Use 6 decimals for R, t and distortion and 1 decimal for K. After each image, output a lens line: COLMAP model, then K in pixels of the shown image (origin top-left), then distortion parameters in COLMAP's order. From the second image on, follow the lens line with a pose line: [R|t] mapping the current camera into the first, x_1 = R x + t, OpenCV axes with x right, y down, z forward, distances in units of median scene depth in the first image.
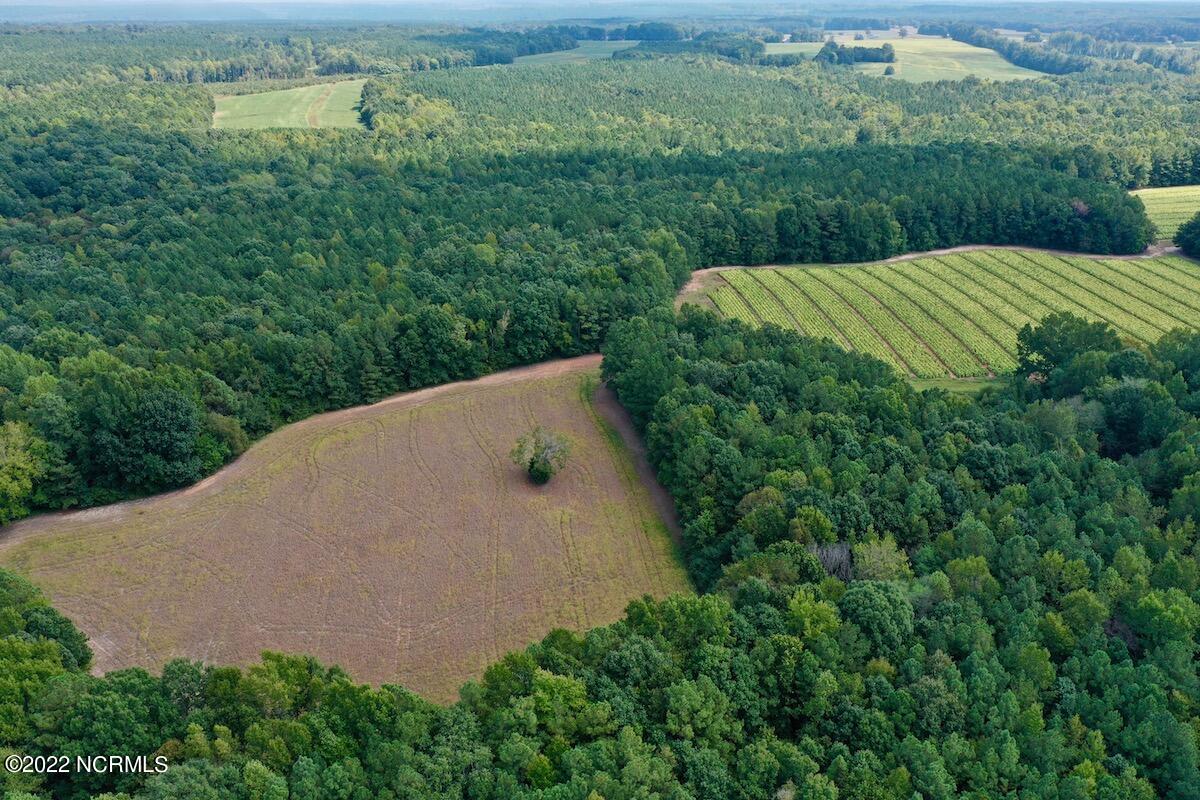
lens RADIAL K [[925.1, 0, 600.0], [0, 925.1, 400.0], [0, 0, 1]] dist [0.006236, -0.011223]
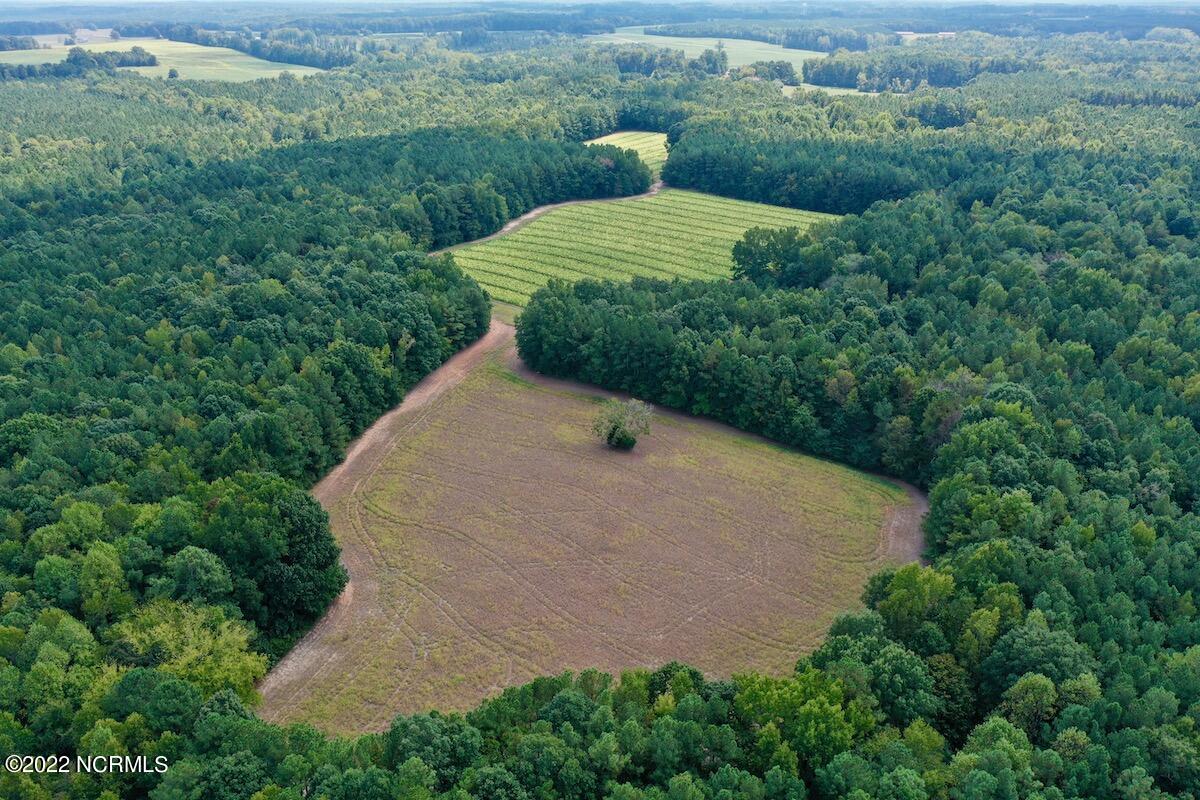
lens RADIAL K [[925.1, 0, 600.0], [0, 925.1, 400.0], [0, 0, 1]] dist [0.006236, -0.011223]
pose [[0.692890, -0.295662, 0.657638, -0.412974], [0.295453, 0.948399, 0.115093, -0.051428], [-0.657732, 0.114554, 0.744491, 0.115305]]
